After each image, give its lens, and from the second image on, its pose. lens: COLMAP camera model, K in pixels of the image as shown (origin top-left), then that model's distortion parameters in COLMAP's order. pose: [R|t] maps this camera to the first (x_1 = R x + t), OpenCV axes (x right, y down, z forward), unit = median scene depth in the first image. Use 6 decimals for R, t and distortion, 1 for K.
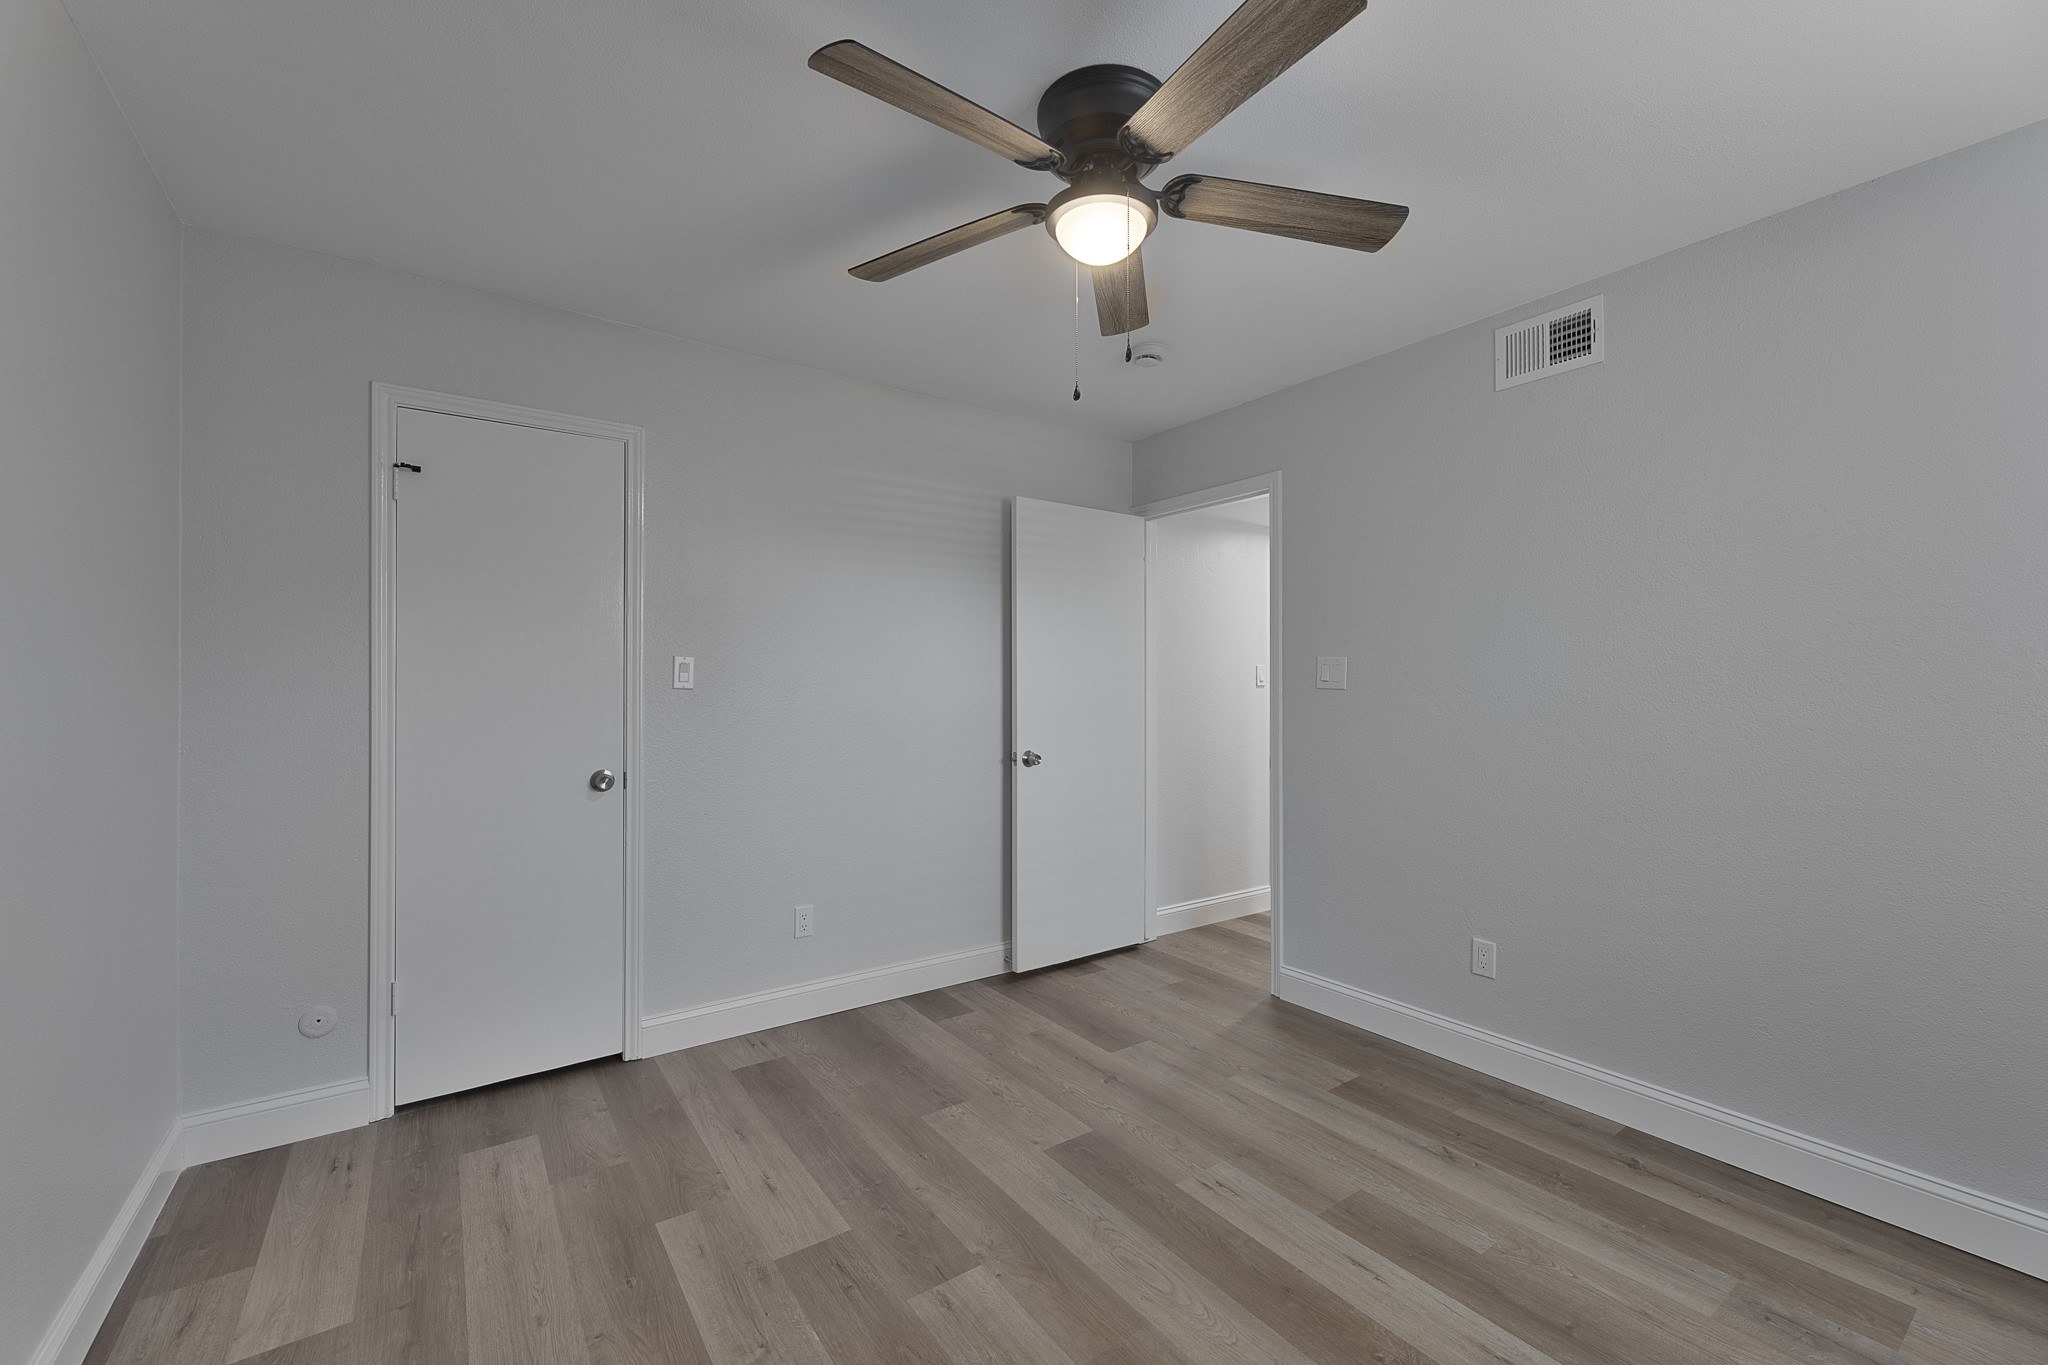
lens RADIAL K [[826.3, 0, 1025.0], [0, 826.3, 683.1], [0, 0, 1]] dist [0.001469, -0.000246]
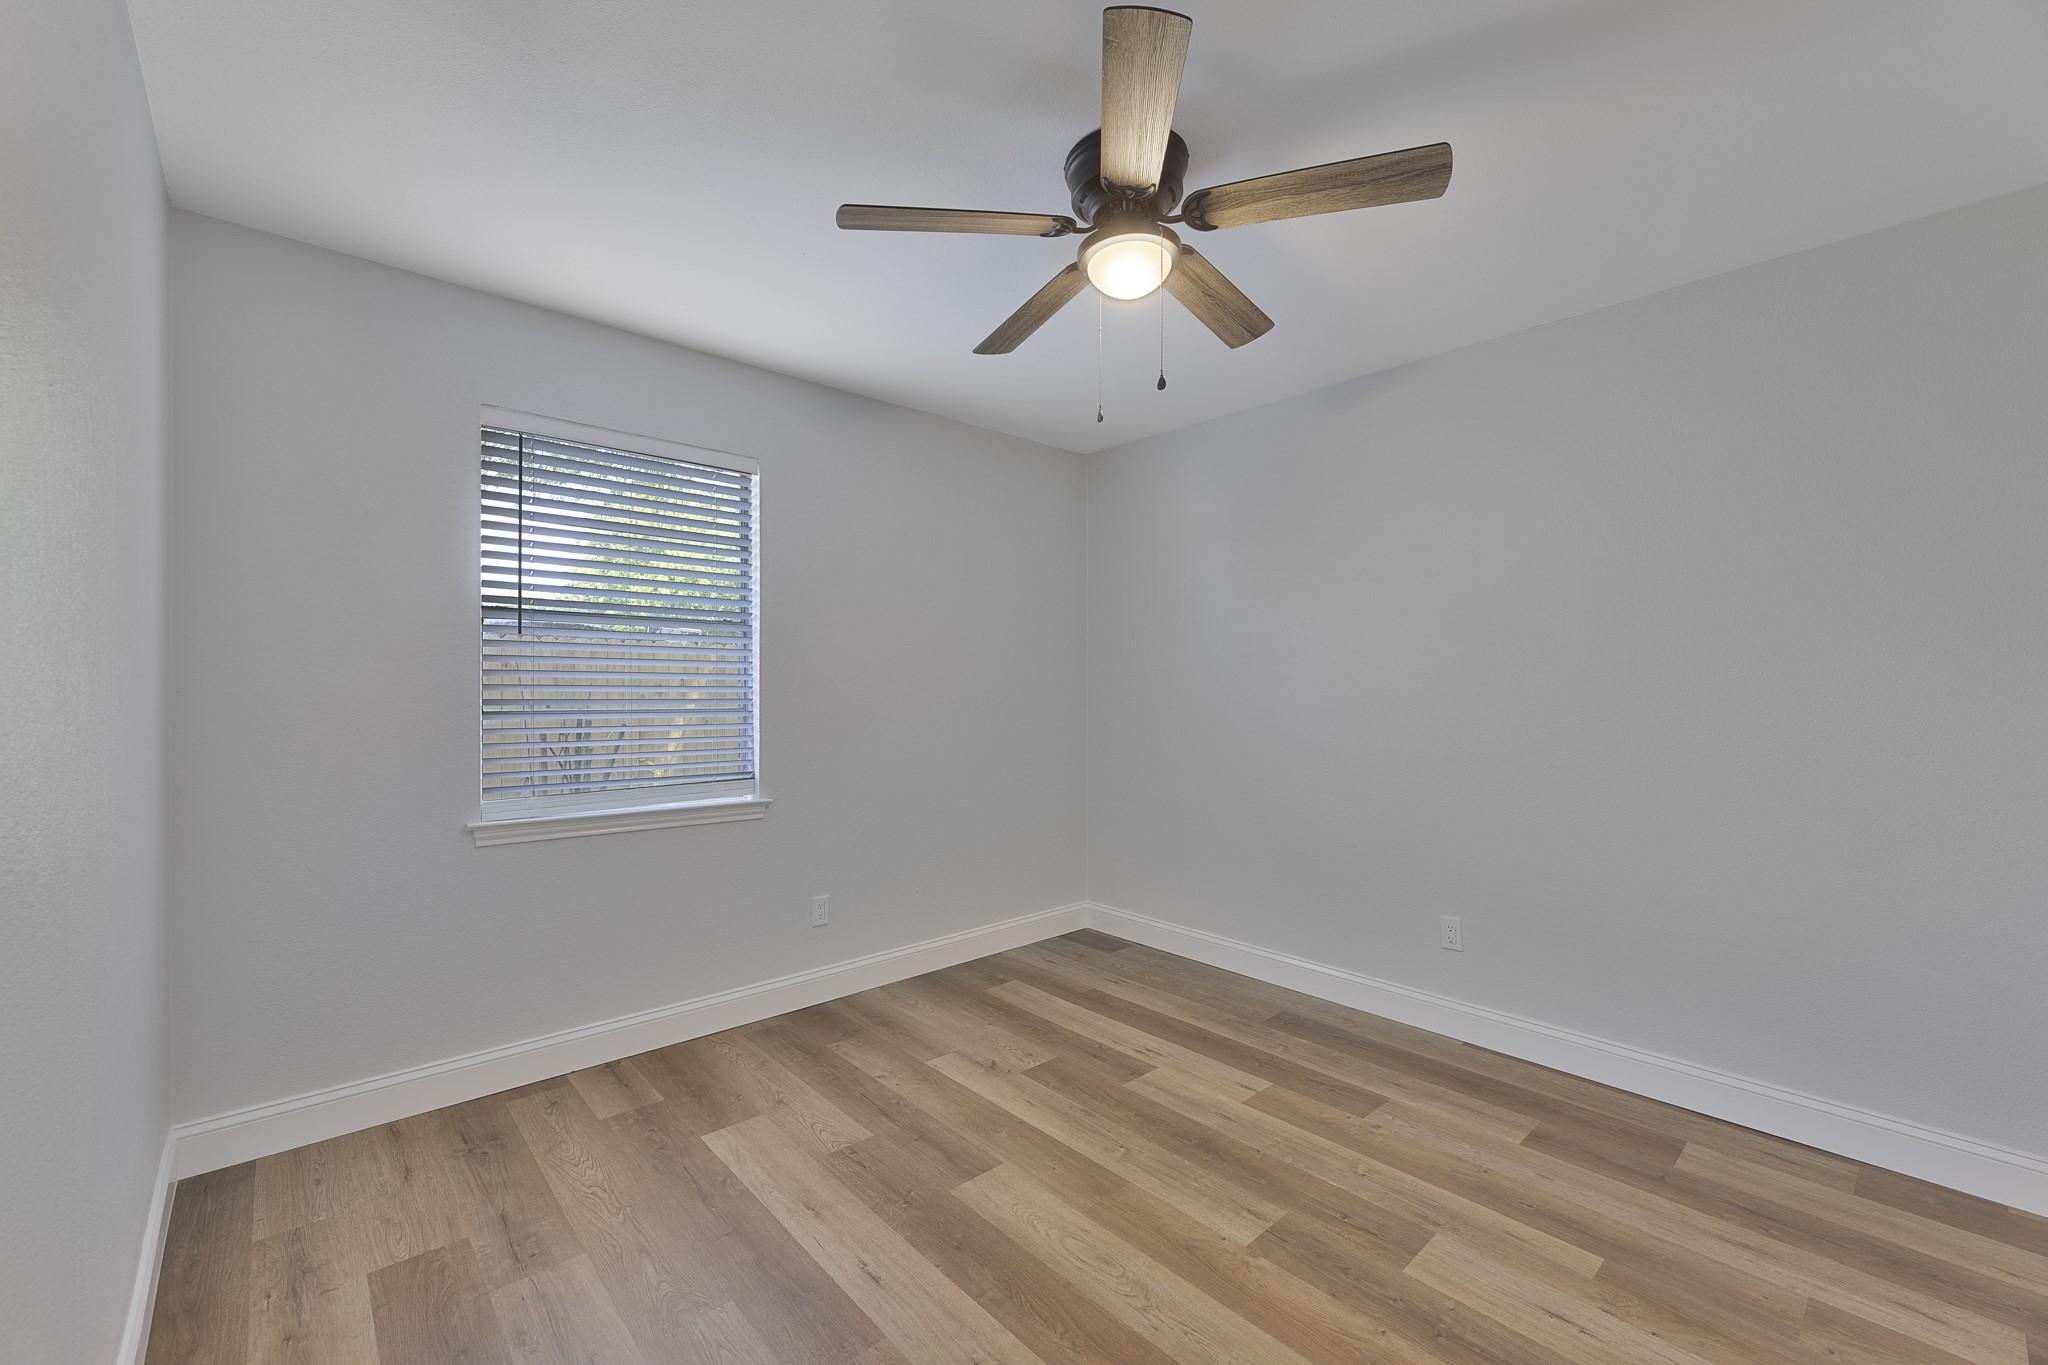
lens RADIAL K [[826.3, 0, 1023.4], [0, 826.3, 683.3], [0, 0, 1]] dist [0.001469, -0.000246]
pose [[-0.993056, -0.003437, -0.117588, 0.347579], [-0.003221, 0.999993, -0.002028, 0.002252], [0.117594, -0.001635, -0.993060, 2.001573]]
